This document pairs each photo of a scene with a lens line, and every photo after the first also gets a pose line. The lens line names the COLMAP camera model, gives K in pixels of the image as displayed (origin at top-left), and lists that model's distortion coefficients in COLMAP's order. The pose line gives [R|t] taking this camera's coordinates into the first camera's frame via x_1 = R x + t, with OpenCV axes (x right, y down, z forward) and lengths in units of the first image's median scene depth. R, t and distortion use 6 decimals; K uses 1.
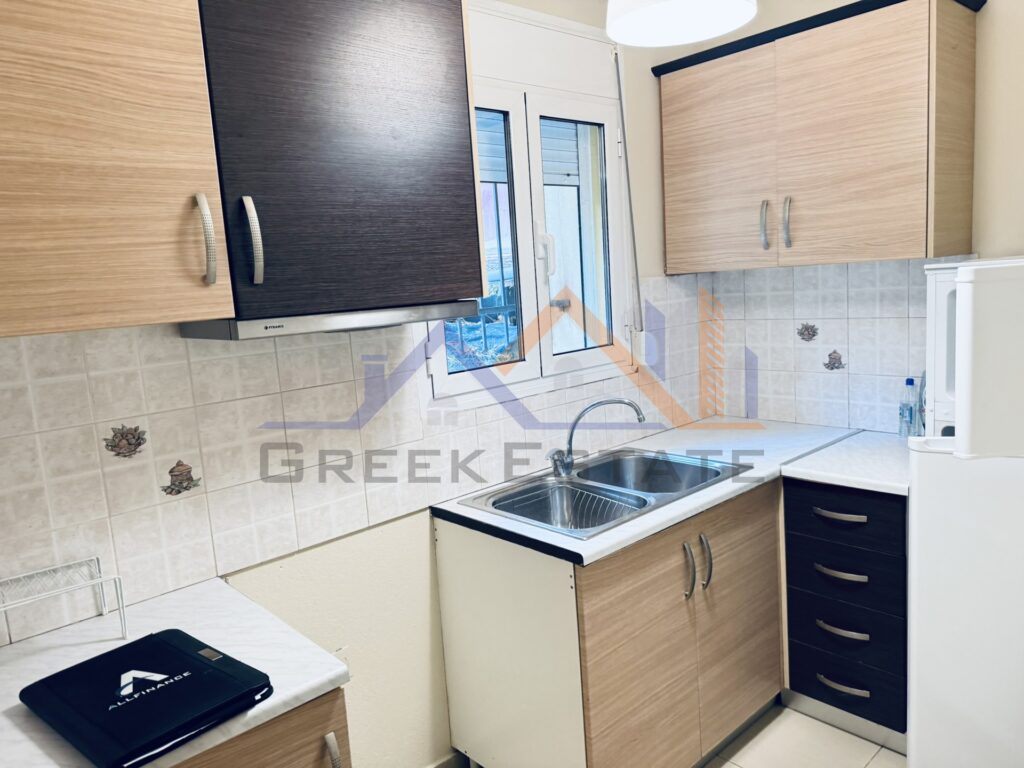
lens RADIAL K [[732.5, 0, 502.1], [0, 732.5, 384.9], [0, 0, 1]] dist [0.023731, -0.035357]
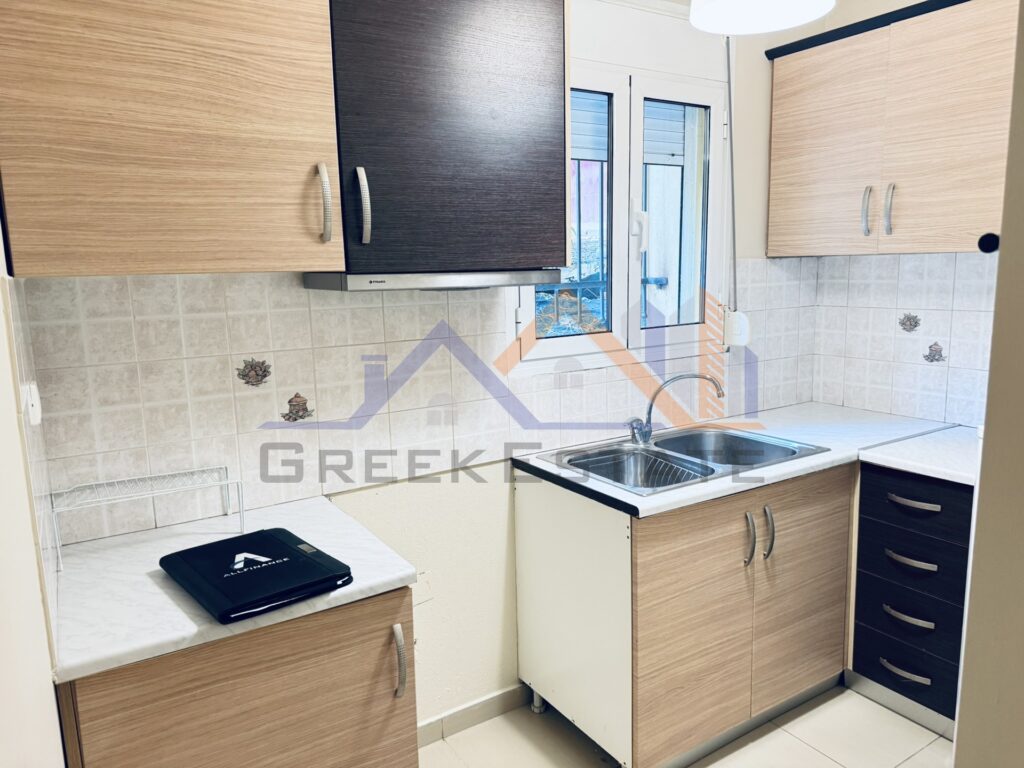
lens RADIAL K [[732.5, 0, 509.3], [0, 732.5, 389.0], [0, 0, 1]] dist [0.023731, -0.035357]
pose [[0.985301, 0.073747, -0.154087, 0.069886], [-0.068716, 0.996922, 0.037735, 0.026416], [0.156396, -0.026592, 0.987336, -0.094617]]
